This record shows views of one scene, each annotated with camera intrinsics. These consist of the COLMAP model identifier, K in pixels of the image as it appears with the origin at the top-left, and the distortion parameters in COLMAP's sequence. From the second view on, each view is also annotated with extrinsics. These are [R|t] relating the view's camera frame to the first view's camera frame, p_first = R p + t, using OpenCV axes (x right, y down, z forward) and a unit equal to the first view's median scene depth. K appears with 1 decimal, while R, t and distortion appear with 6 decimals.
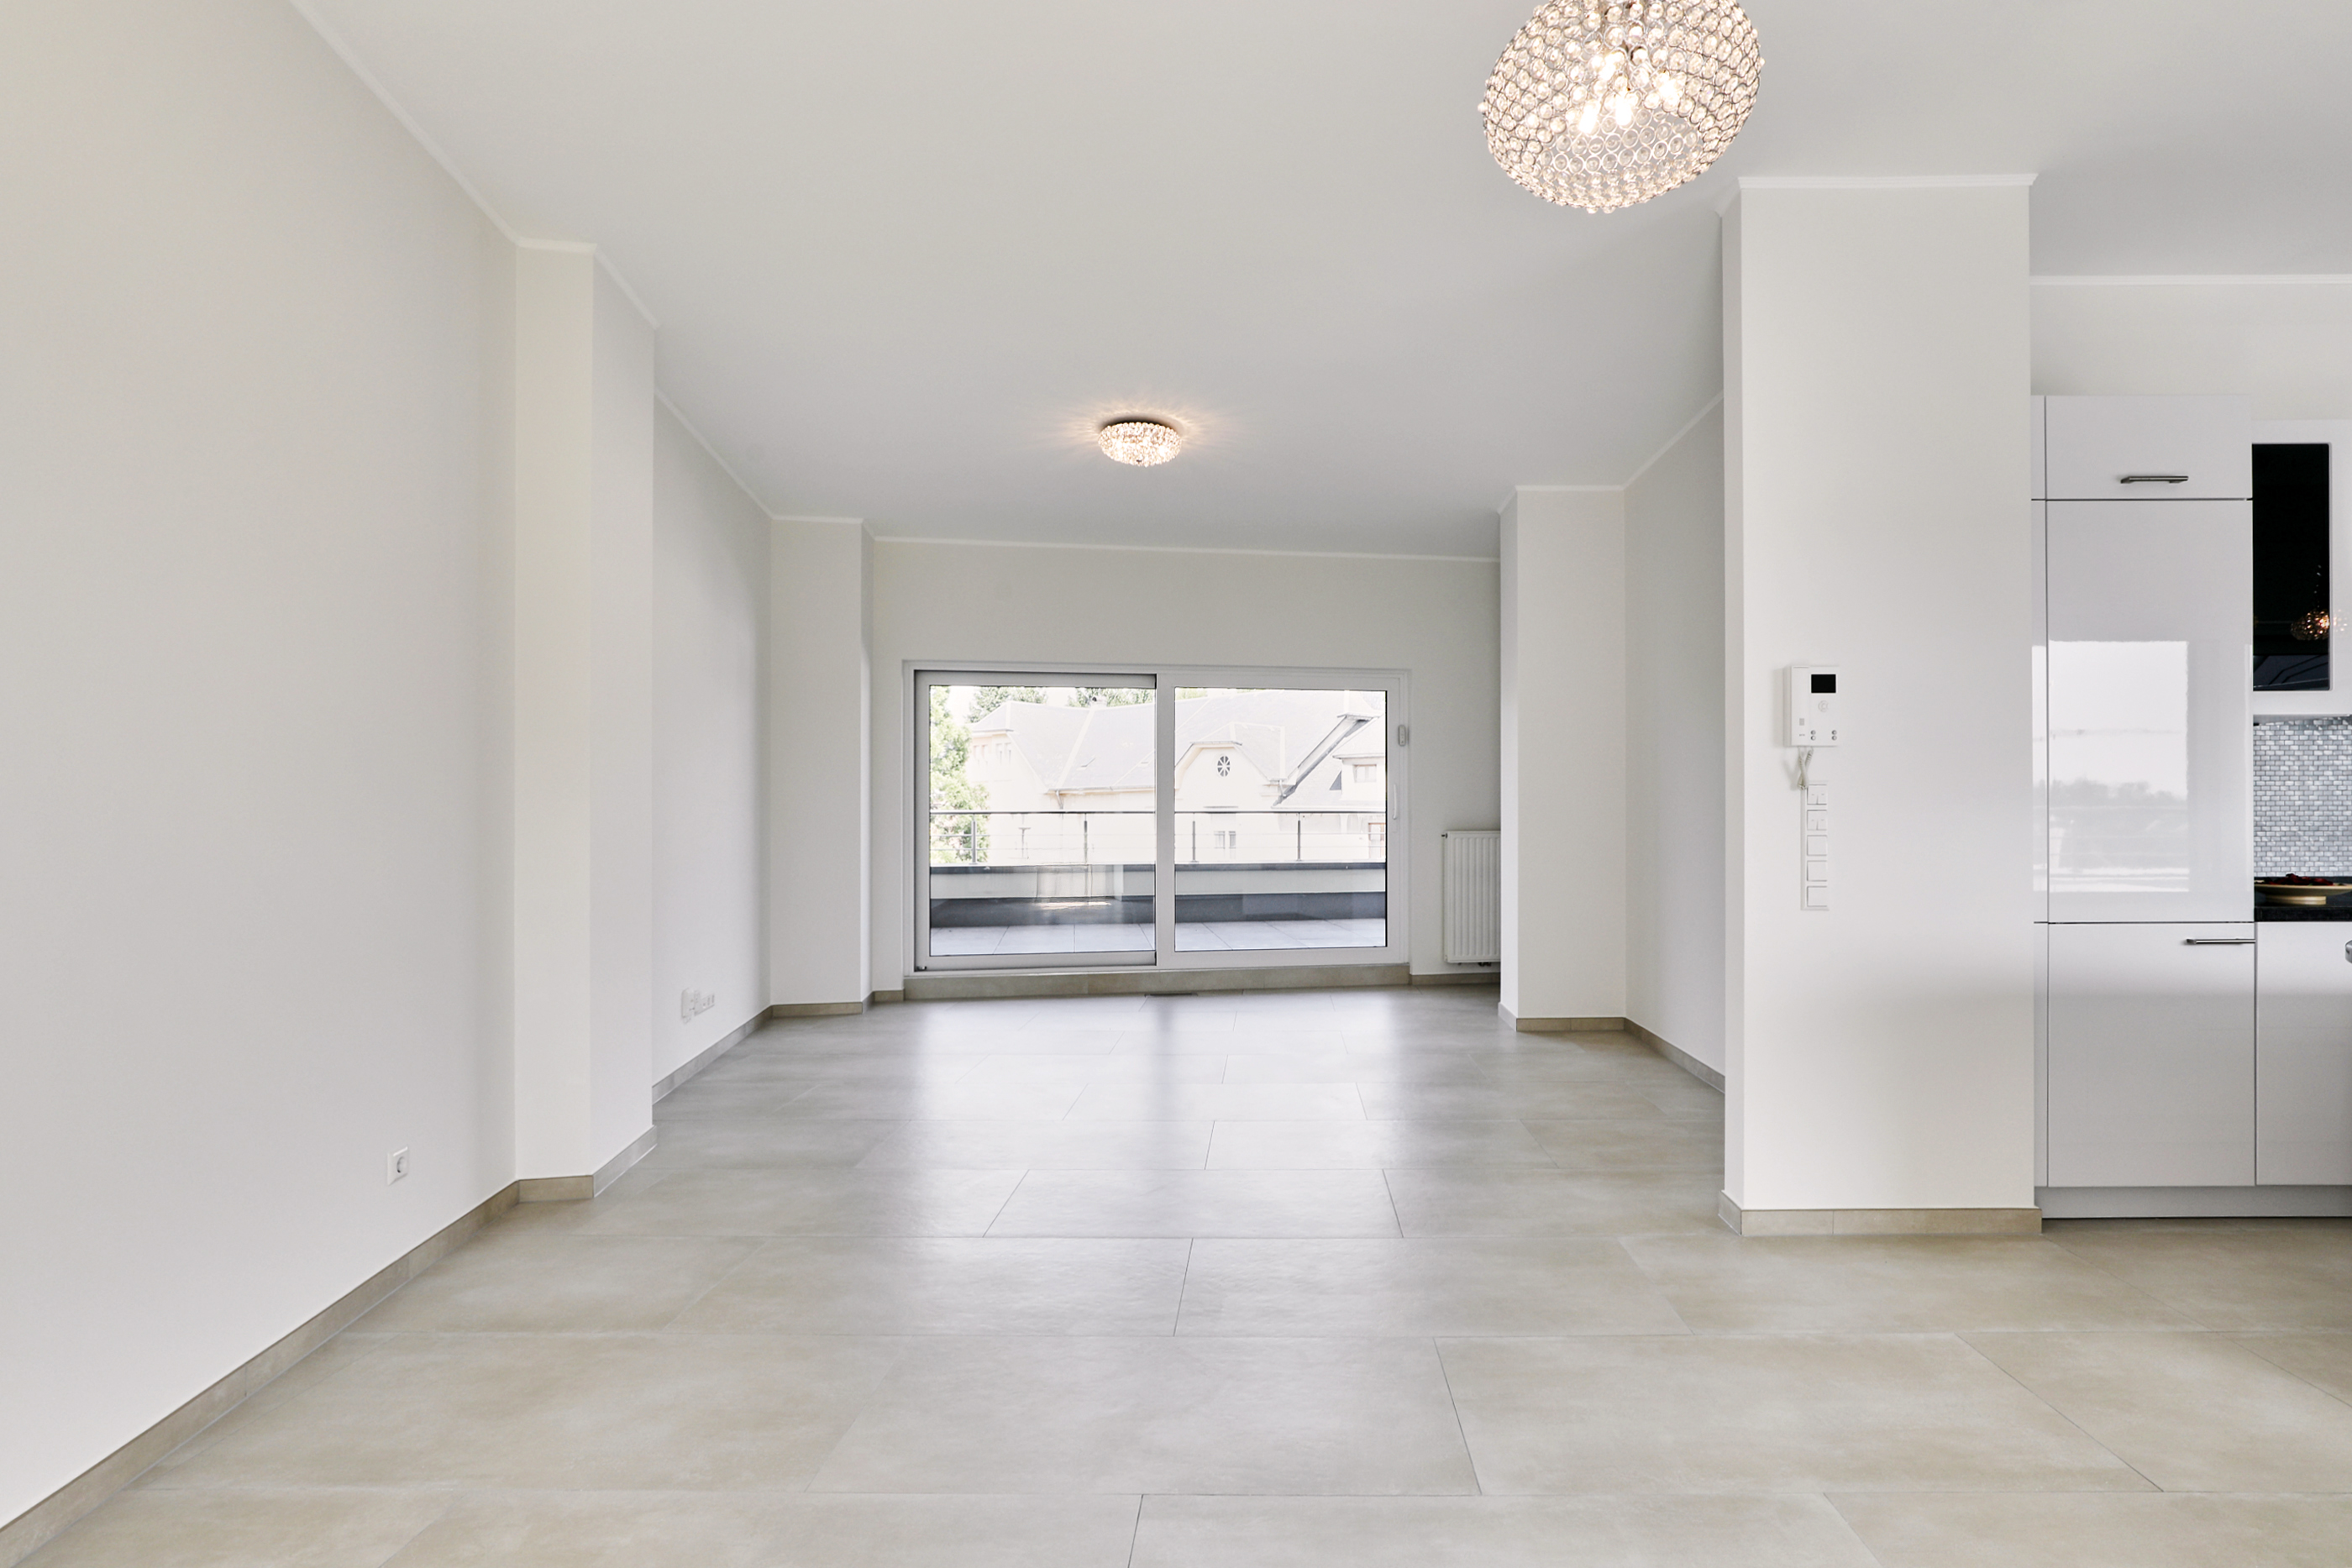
lens RADIAL K [[1107.6, 0, 1242.3], [0, 1107.6, 815.2], [0, 0, 1]] dist [0.004027, 0.001610]
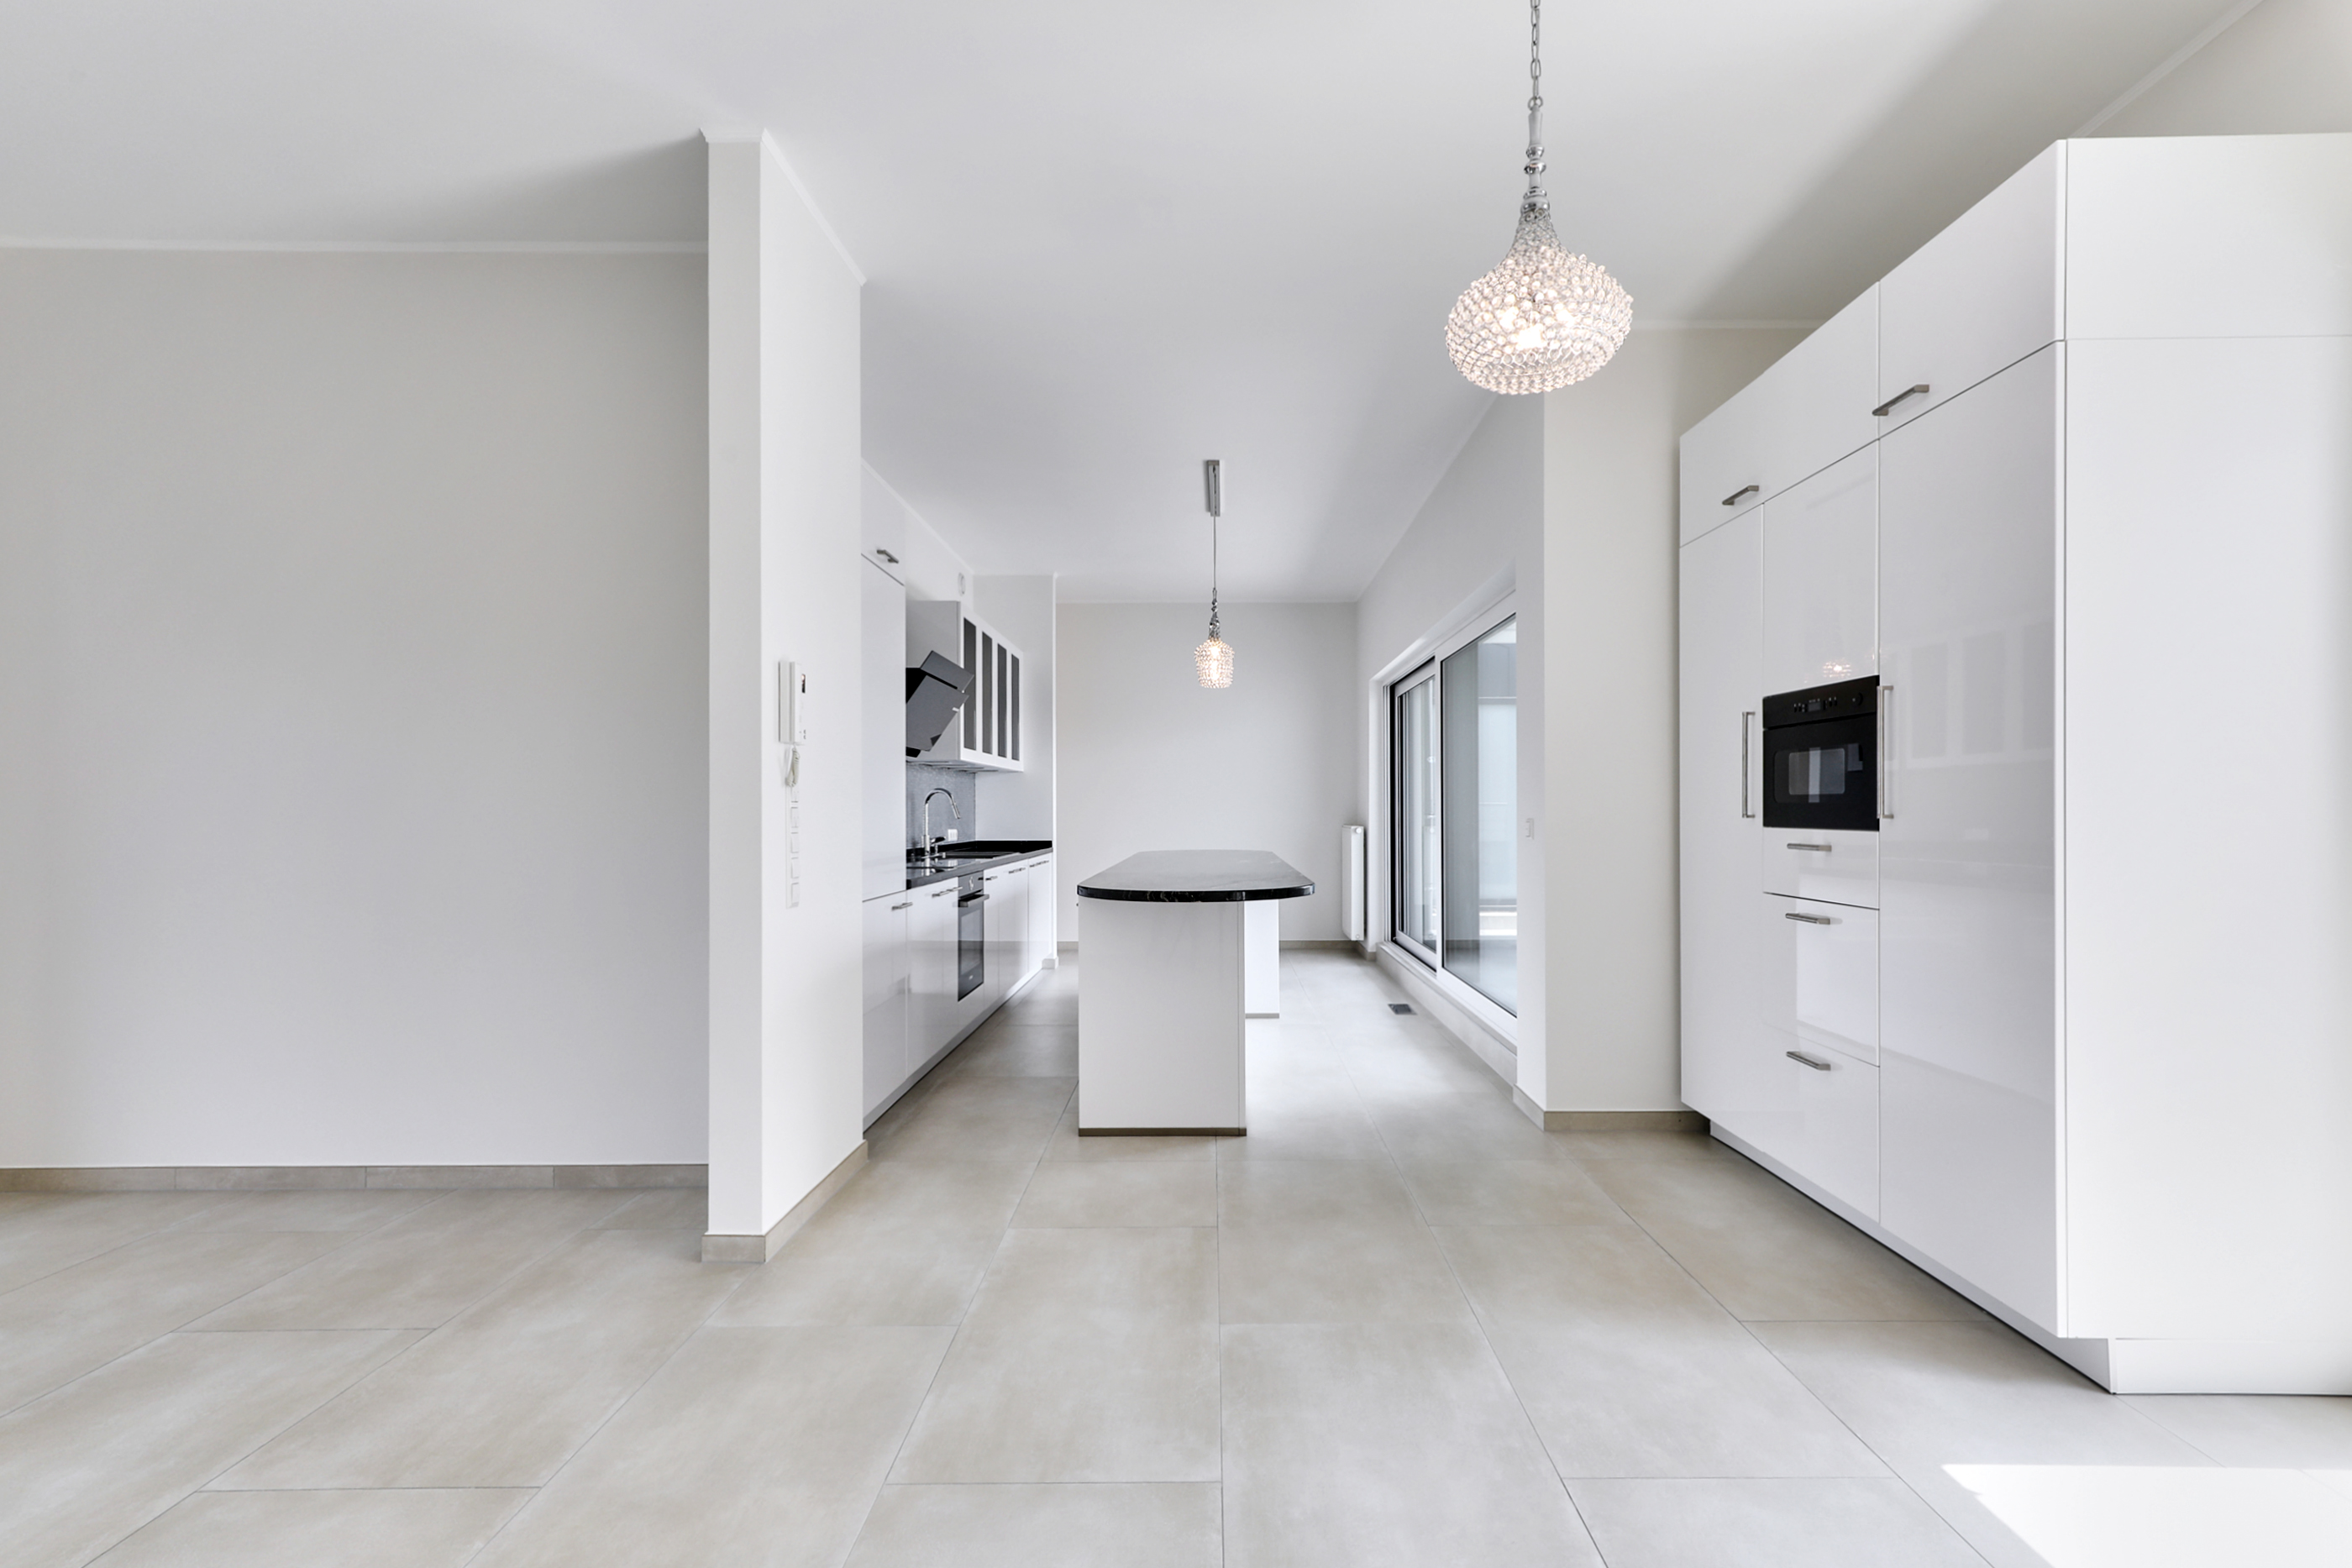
lens RADIAL K [[1107.6, 0, 1242.3], [0, 1107.6, 815.2], [0, 0, 1]] dist [0.004027, 0.001610]
pose [[-0.026585, 0.001571, 0.999645, -0.605460], [0.002020, 0.999997, -0.001518, 0.006228], [-0.999645, 0.001979, -0.026589, 0.766399]]
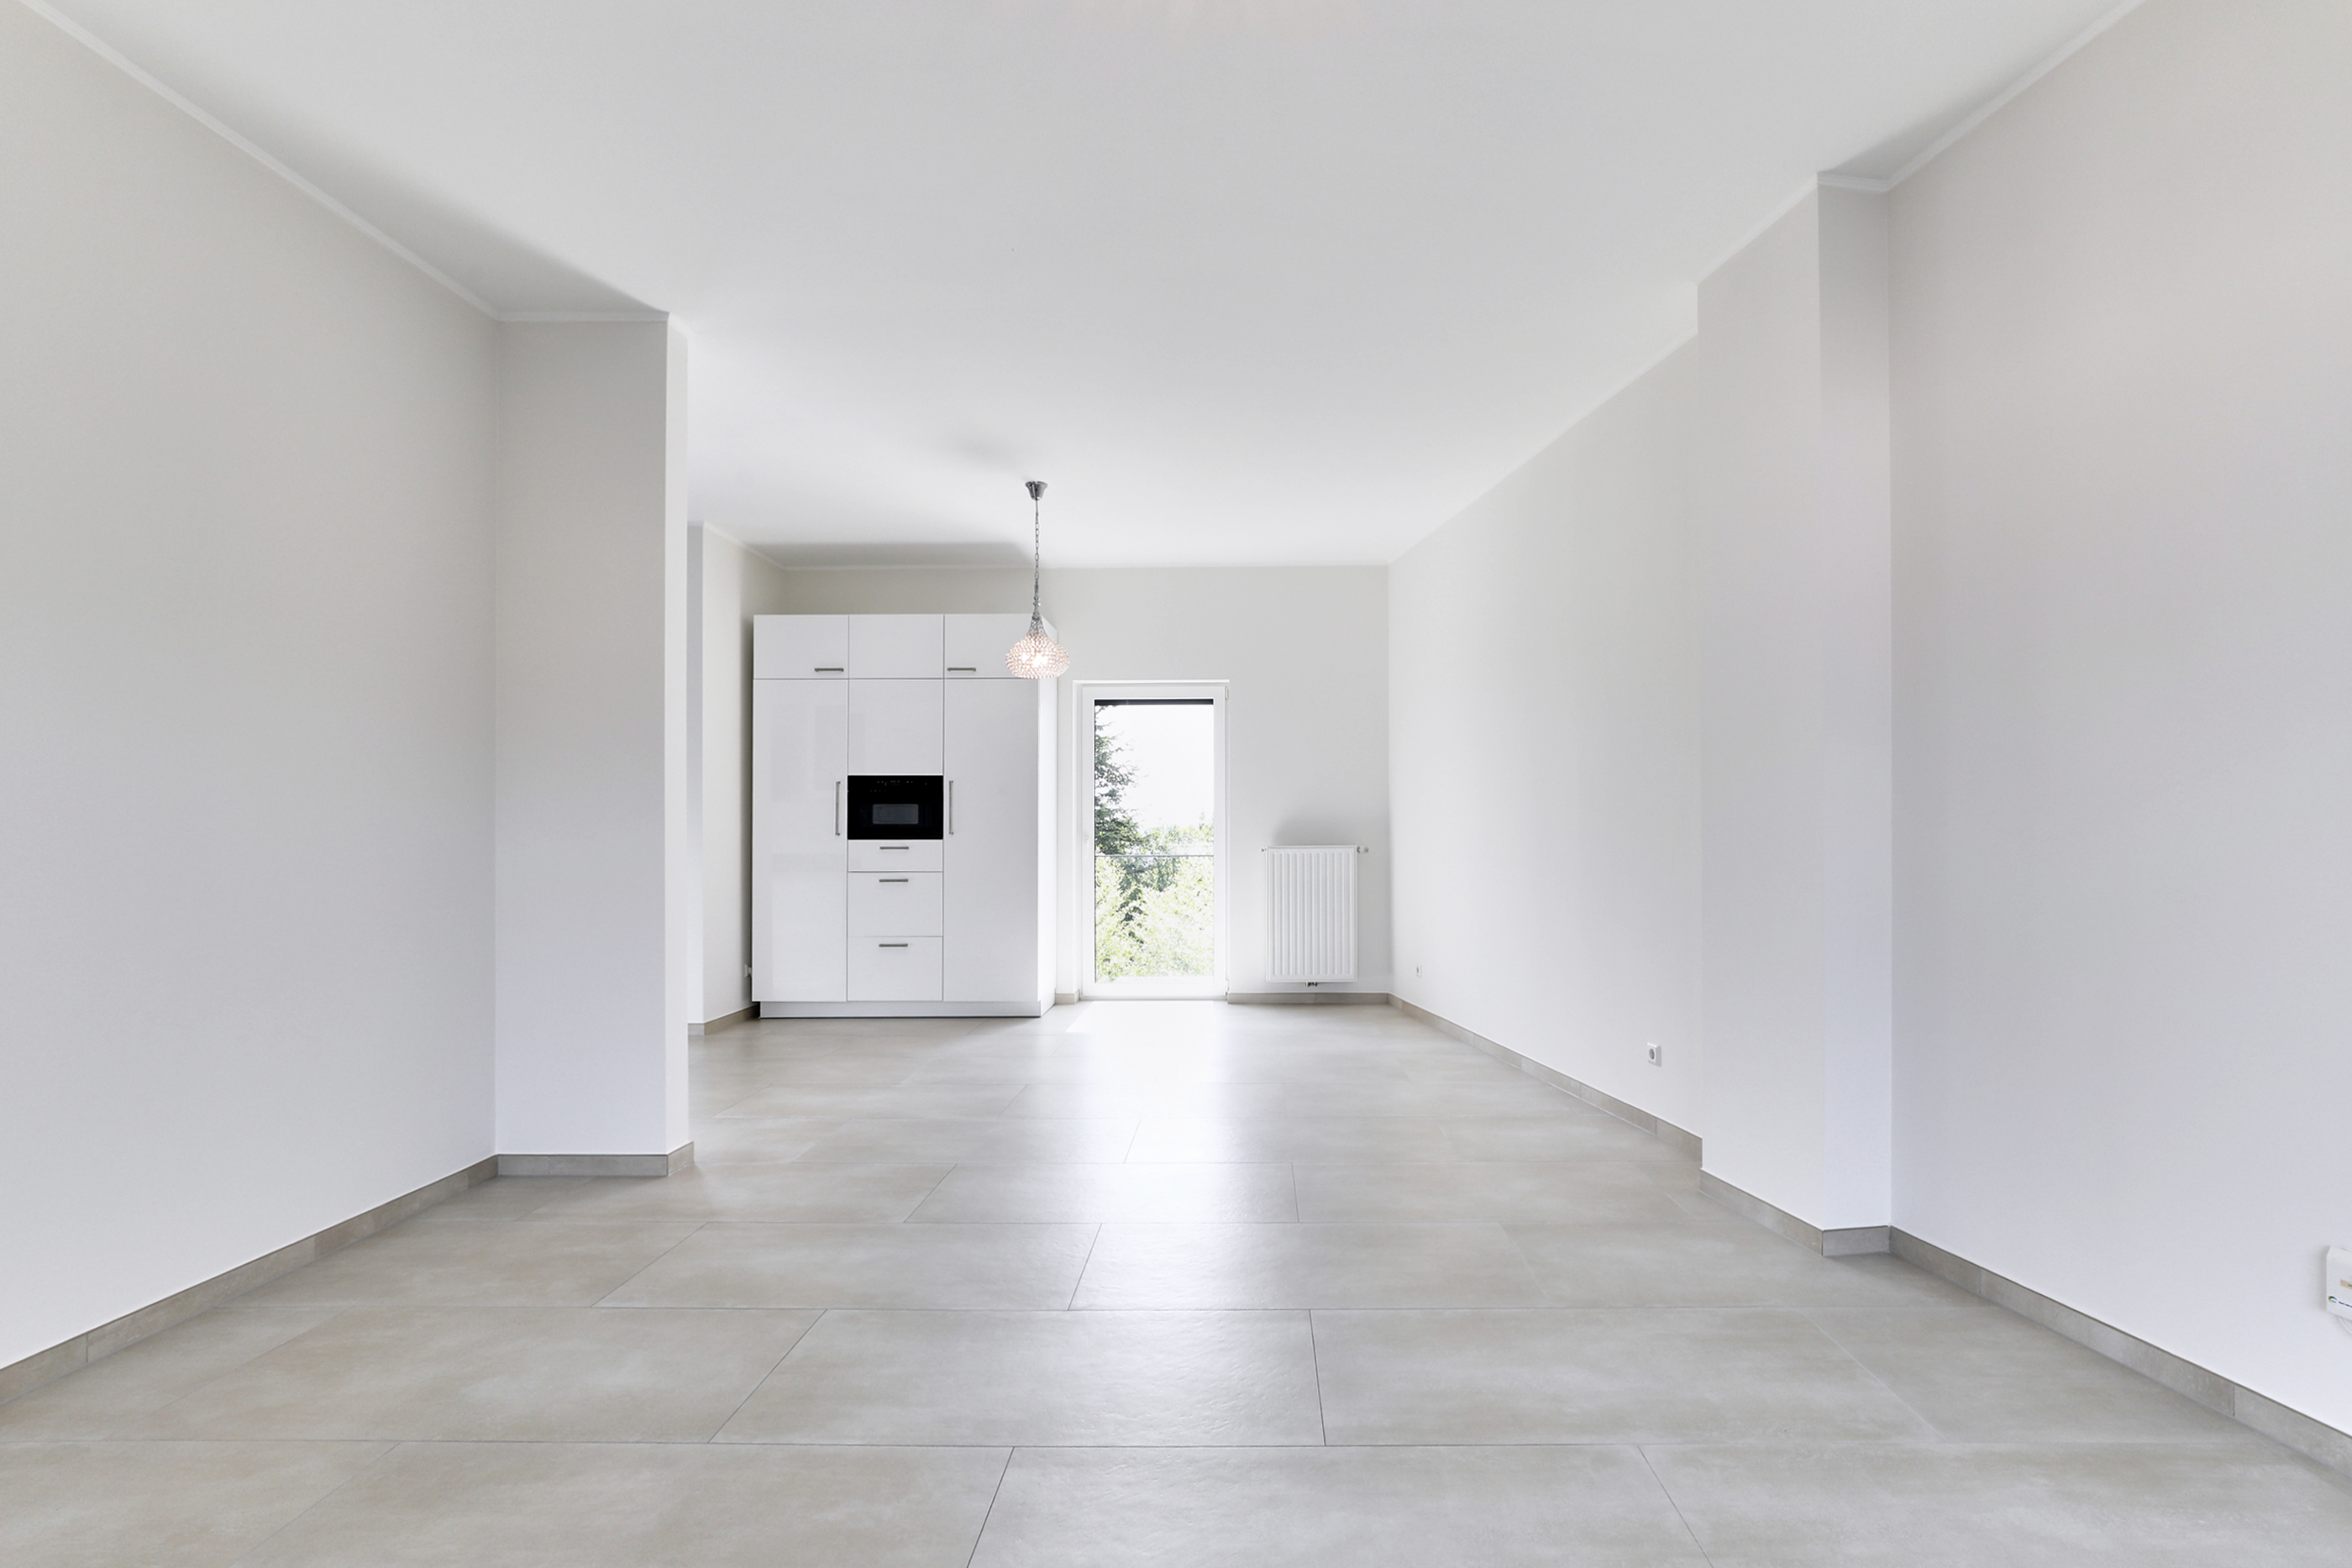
lens RADIAL K [[1107.6, 0, 1242.3], [0, 1107.6, 815.2], [0, 0, 1]] dist [0.004027, 0.001610]
pose [[-0.999953, 0.004449, -0.008659, -0.216377], [0.004535, 0.999940, -0.009947, -0.007675], [0.008614, -0.009986, -0.999913, 2.823510]]
